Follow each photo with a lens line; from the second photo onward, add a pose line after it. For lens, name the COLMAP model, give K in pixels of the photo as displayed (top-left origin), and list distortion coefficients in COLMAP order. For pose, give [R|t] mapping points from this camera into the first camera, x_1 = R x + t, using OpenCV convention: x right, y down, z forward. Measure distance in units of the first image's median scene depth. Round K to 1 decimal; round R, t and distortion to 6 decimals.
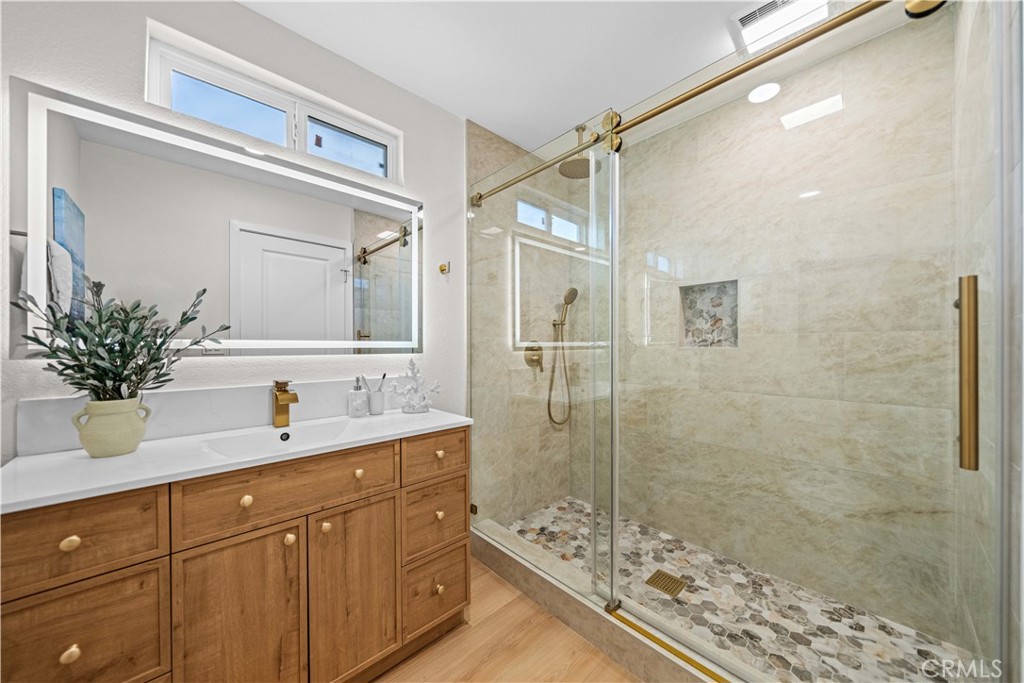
lens RADIAL K [[350.6, 0, 515.0], [0, 350.6, 346.8], [0, 0, 1]] dist [-0.003298, -0.000771]
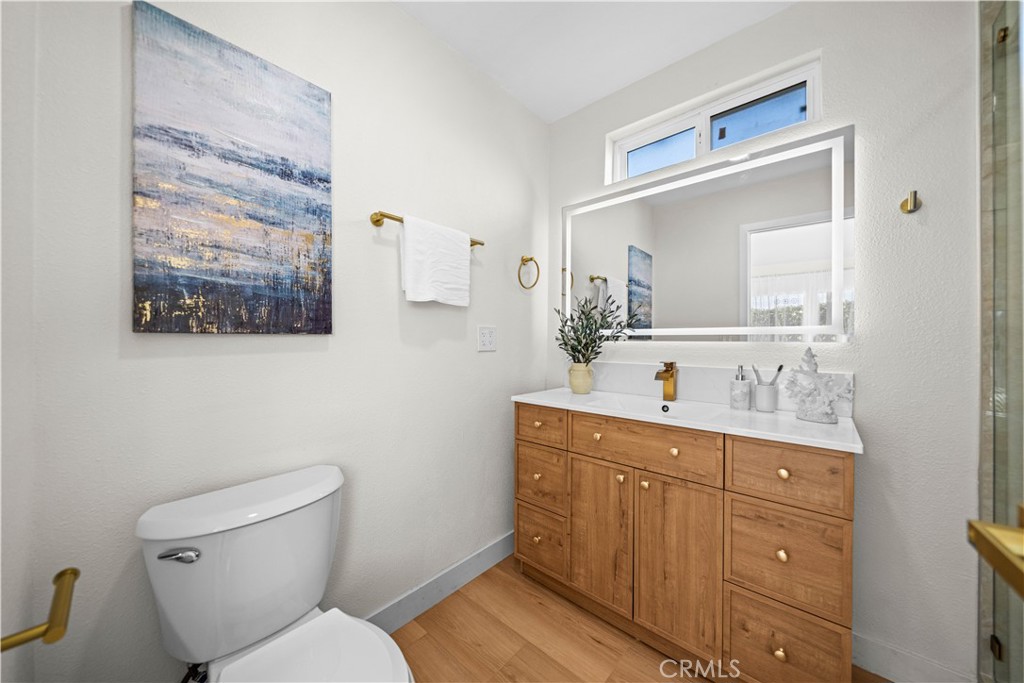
lens RADIAL K [[350.6, 0, 515.6], [0, 350.6, 338.8], [0, 0, 1]] dist [-0.003298, -0.000771]
pose [[0.096989, -0.004656, -0.995275, 0.548728], [-0.007041, 0.999961, -0.005365, 0.032573], [0.995261, 0.007528, 0.096953, 0.419890]]
